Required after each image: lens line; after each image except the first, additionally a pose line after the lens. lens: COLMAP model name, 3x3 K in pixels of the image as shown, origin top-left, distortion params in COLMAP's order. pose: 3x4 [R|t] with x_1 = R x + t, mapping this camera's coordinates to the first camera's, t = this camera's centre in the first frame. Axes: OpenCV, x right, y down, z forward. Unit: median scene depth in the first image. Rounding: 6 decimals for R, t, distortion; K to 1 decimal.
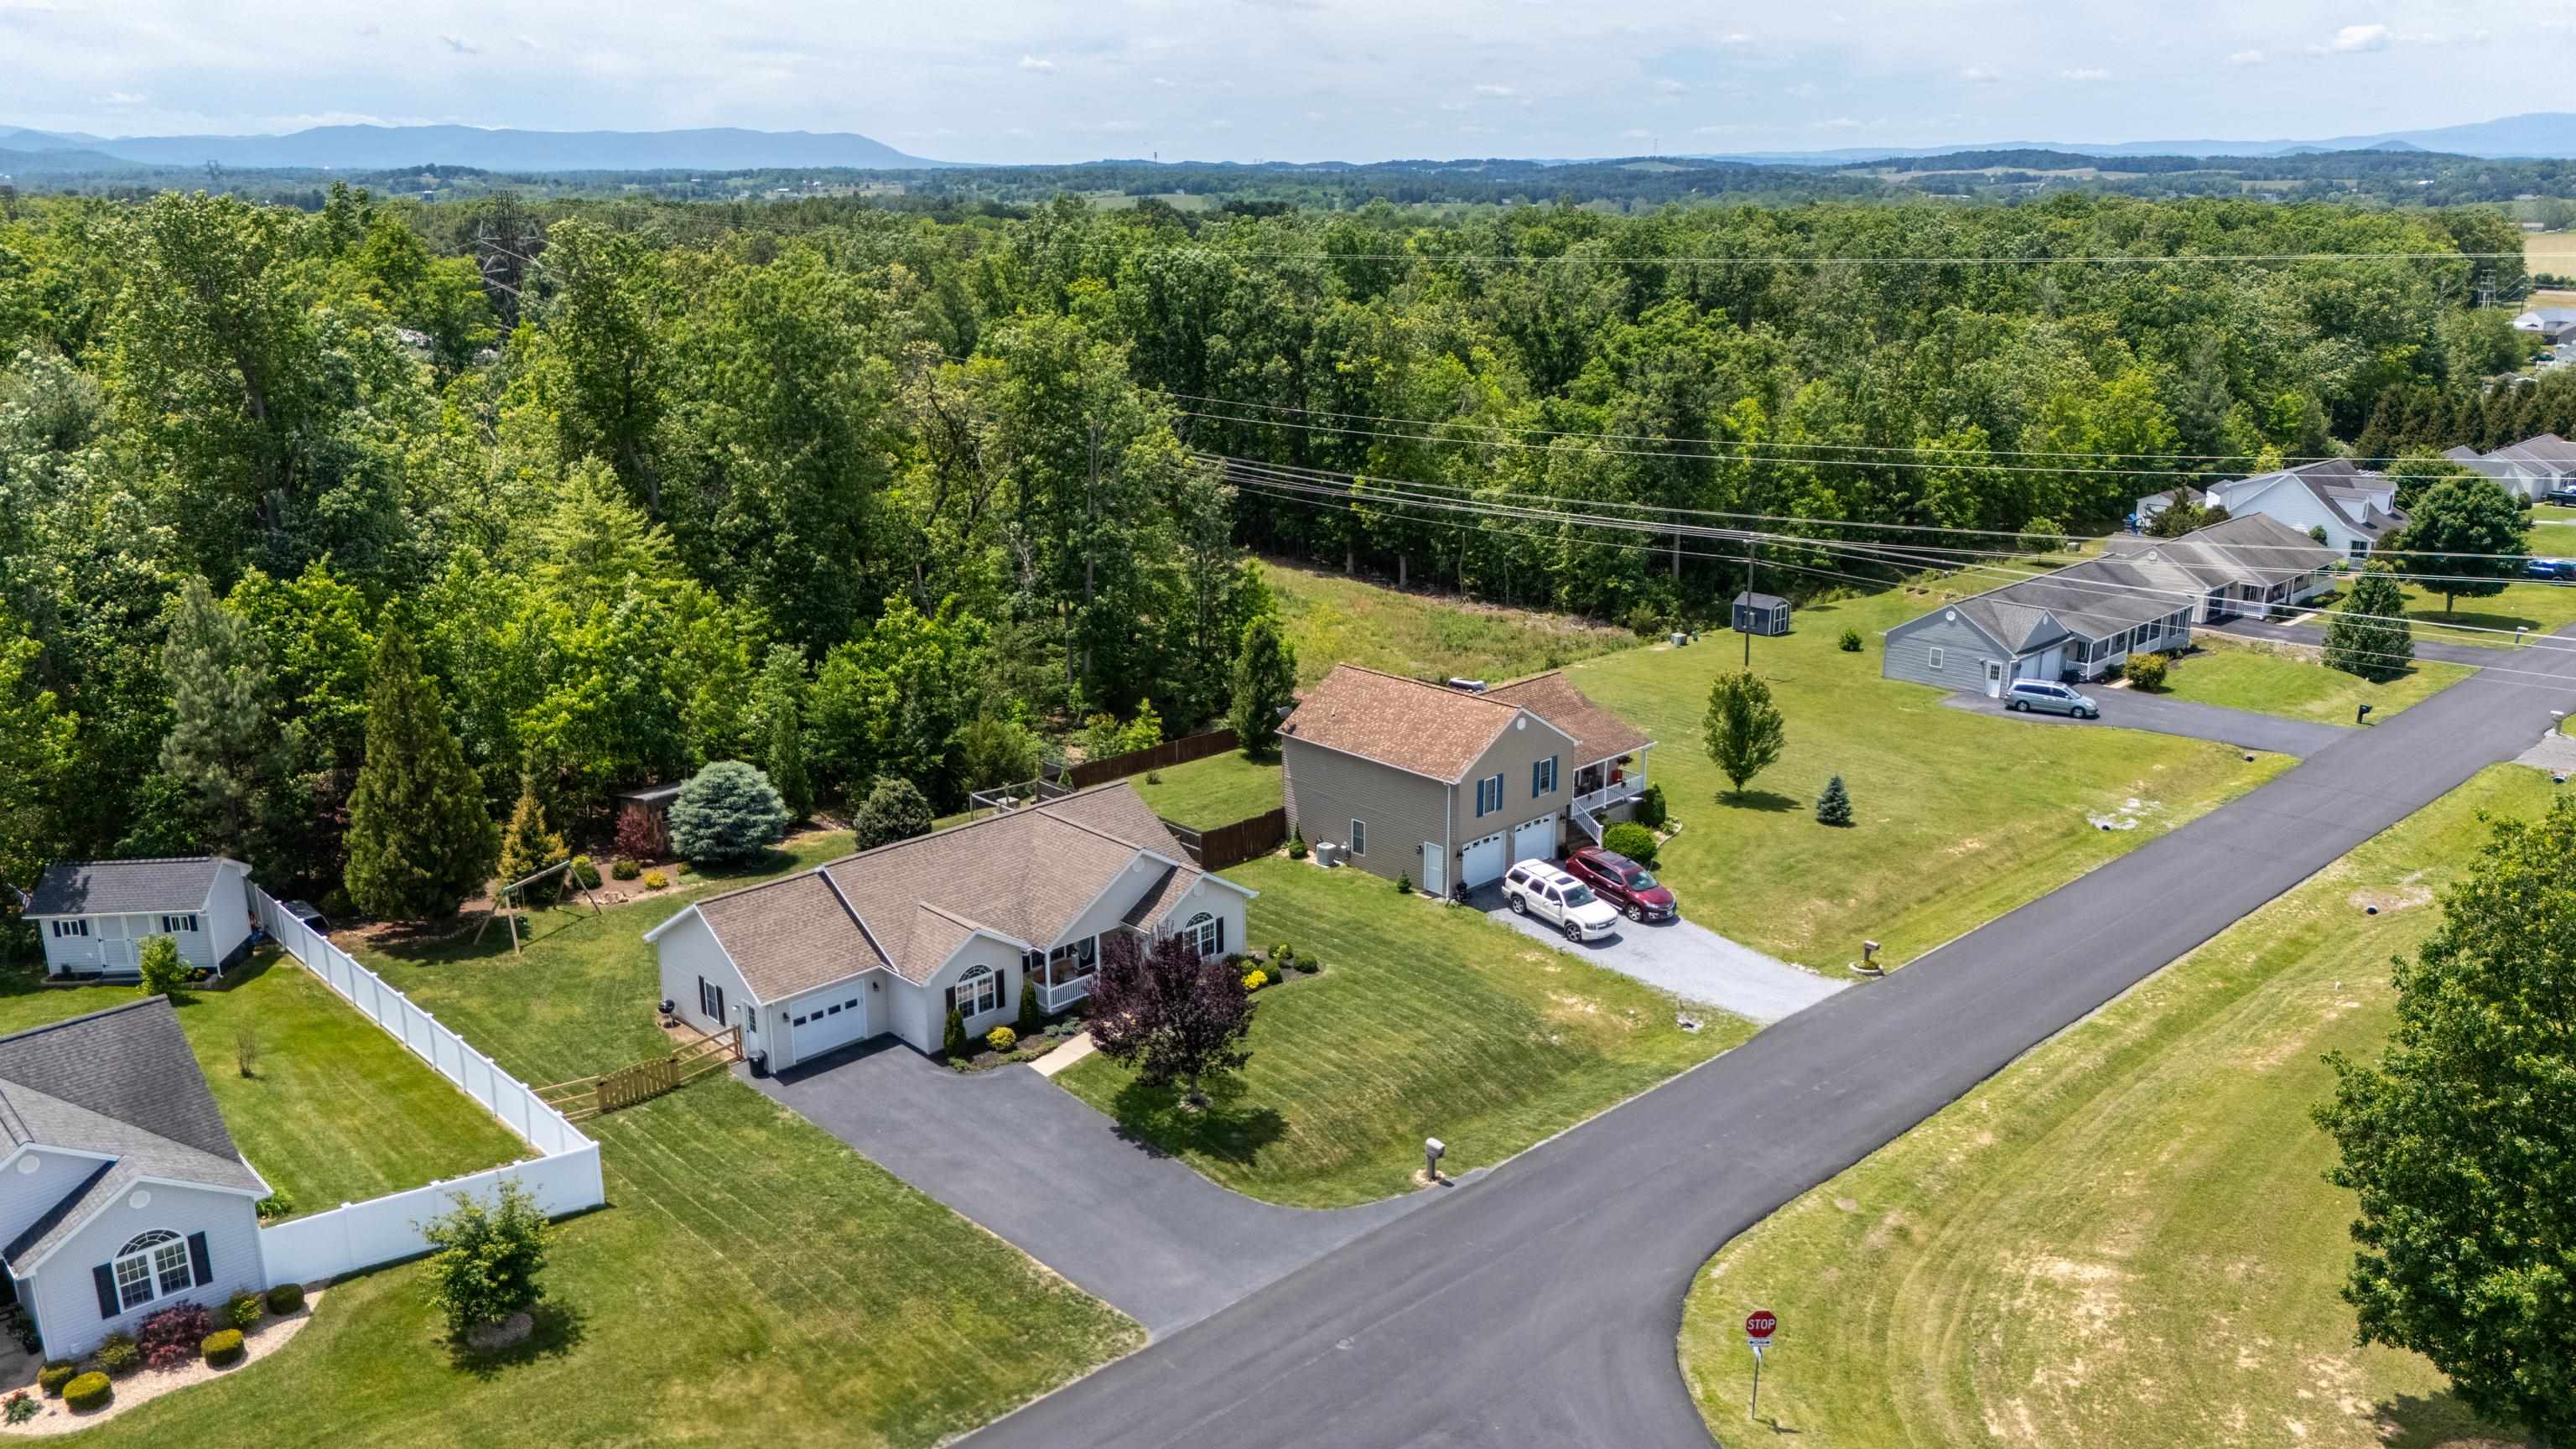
lens RADIAL K [[1889.6, 0, 1288.0], [0, 1889.6, 724.5], [0, 0, 1]] dist [0.105530, -0.105210]
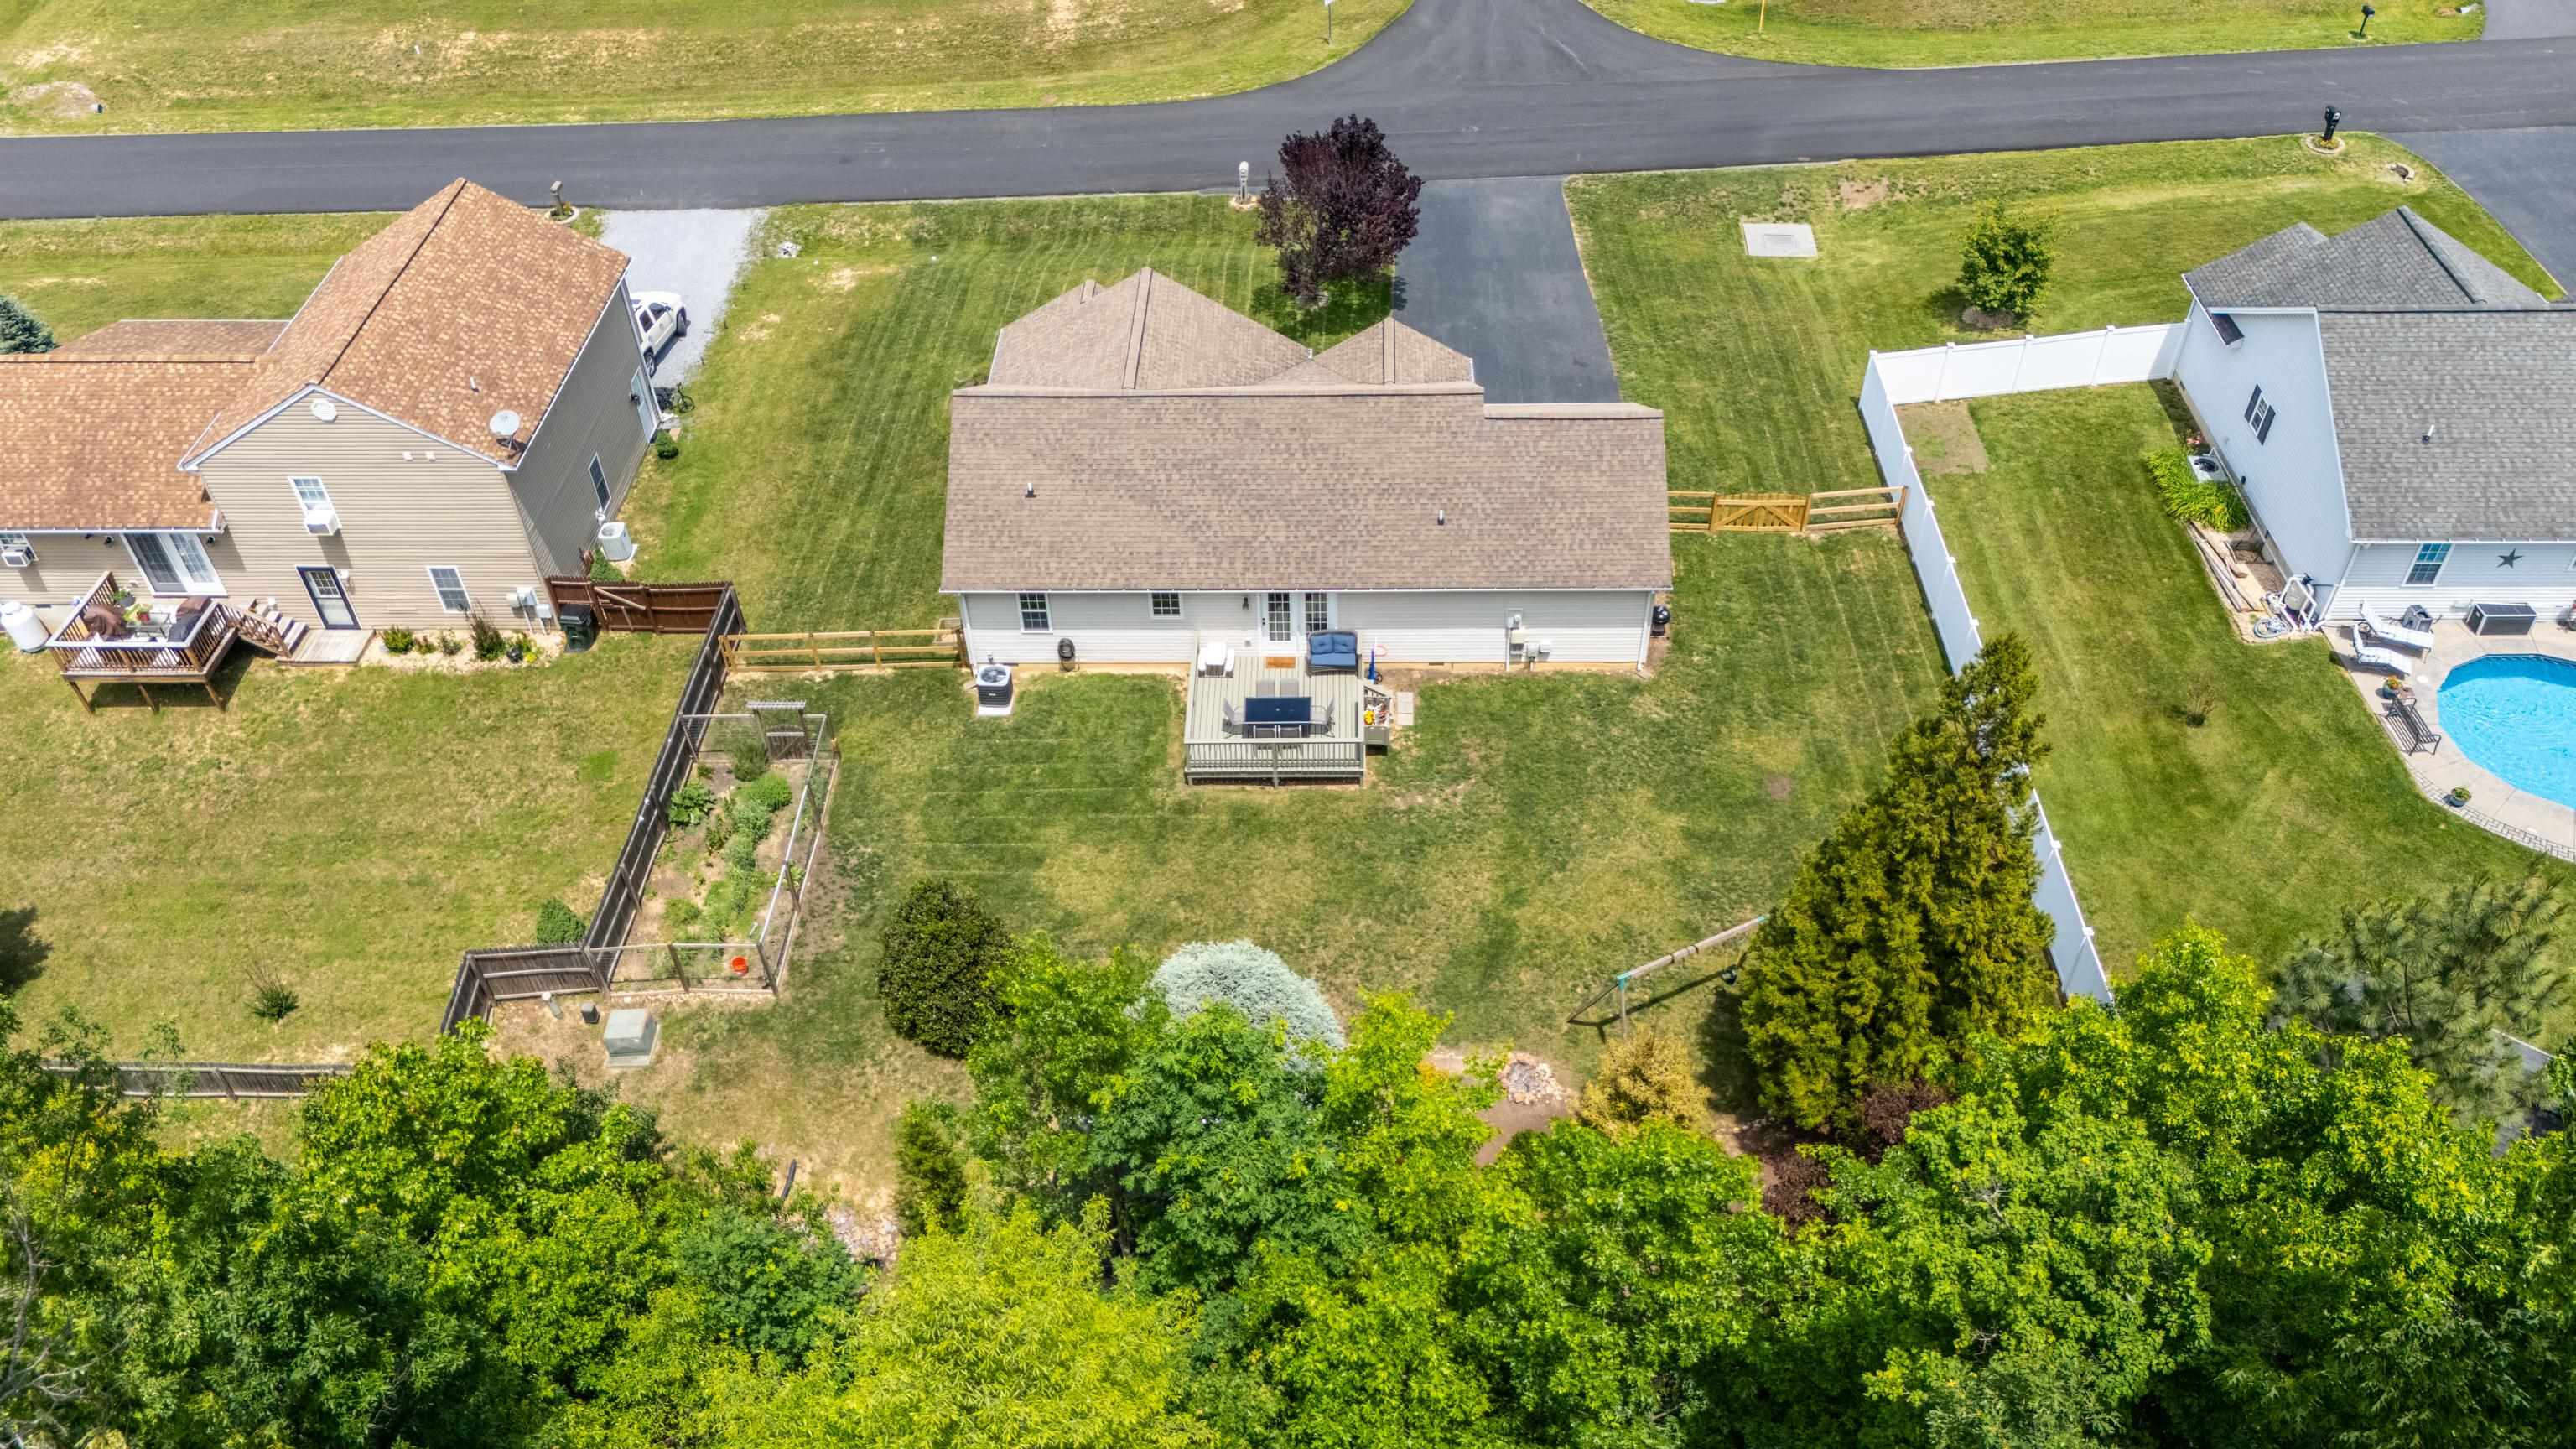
lens RADIAL K [[1902.4, 0, 1288.0], [0, 1902.4, 724.5], [0, 0, 1]] dist [0.072899, -0.066754]
pose [[-0.702739, -0.466187, 0.537428, -0.565778], [0.220249, 0.575736, 0.787413, -0.389767], [-0.676497, 0.671713, -0.301915, 1.191767]]
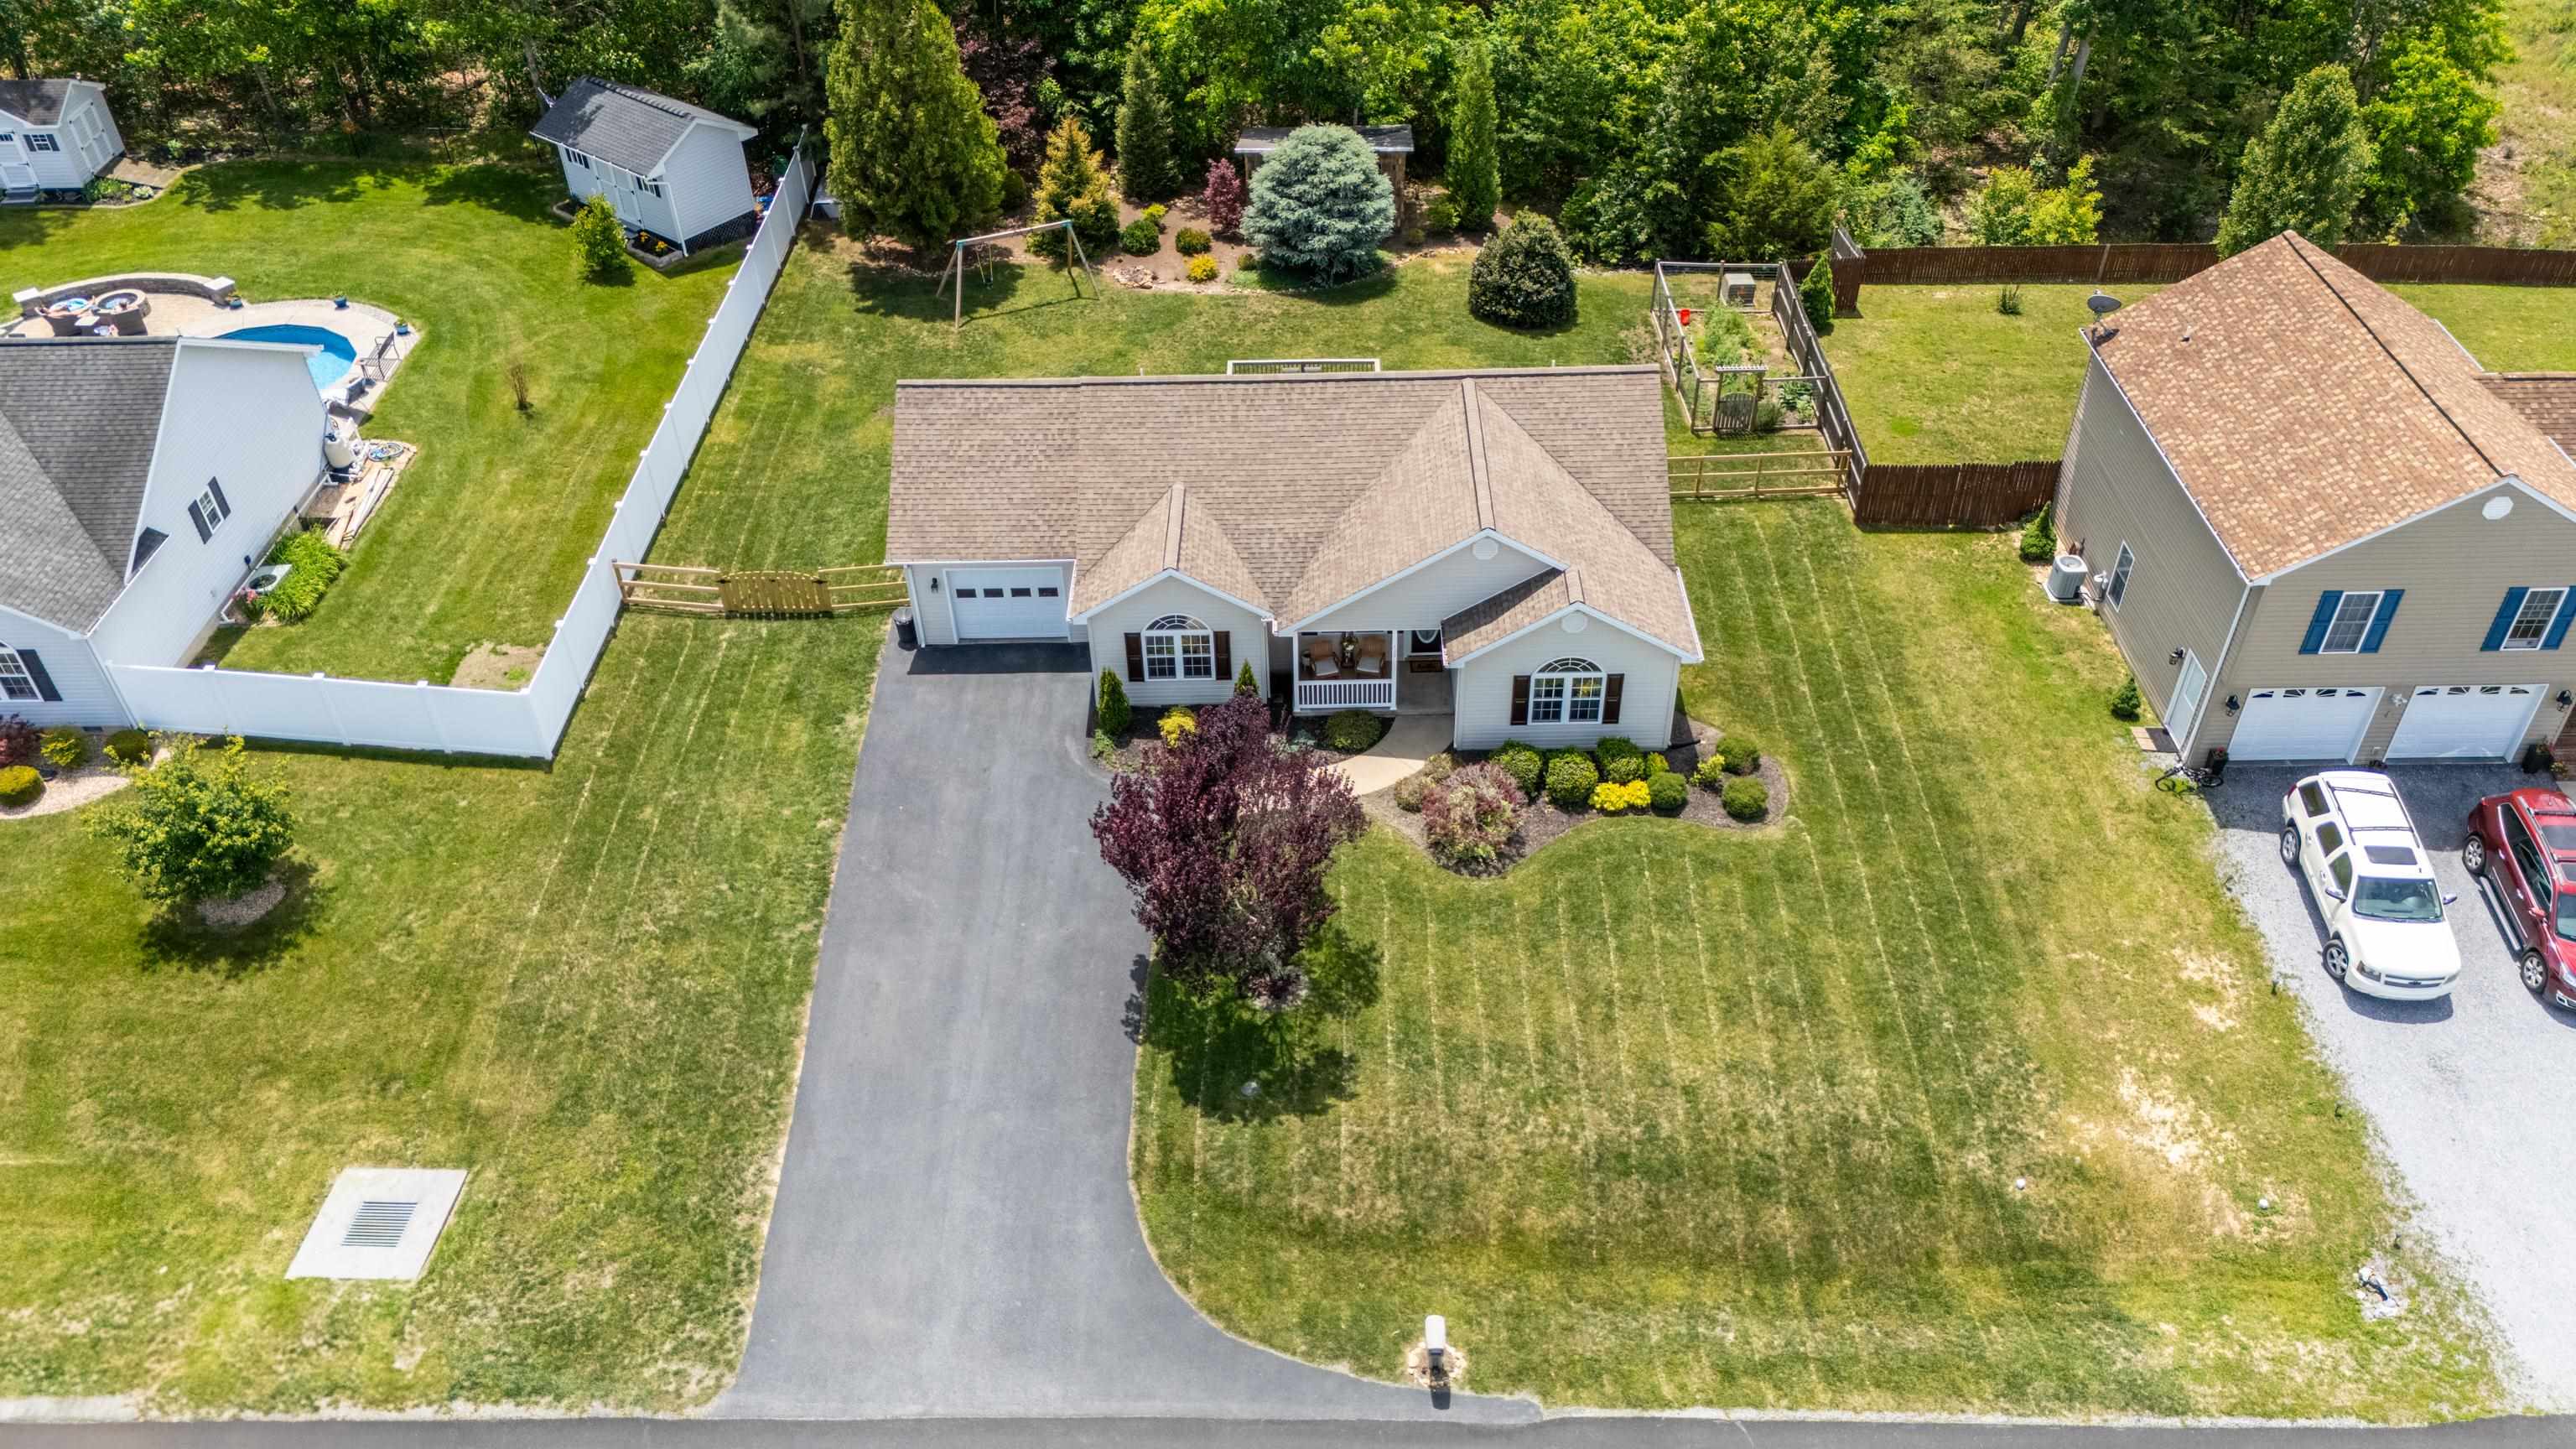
lens RADIAL K [[1902.4, 0, 1288.0], [0, 1902.4, 724.5], [0, 0, 1]] dist [0.072899, -0.066754]
pose [[0.717890, 0.434225, -0.544134, 0.201556], [-0.173905, 0.868705, 0.463798, -0.128759], [0.674085, -0.238329, 0.699149, 0.480190]]
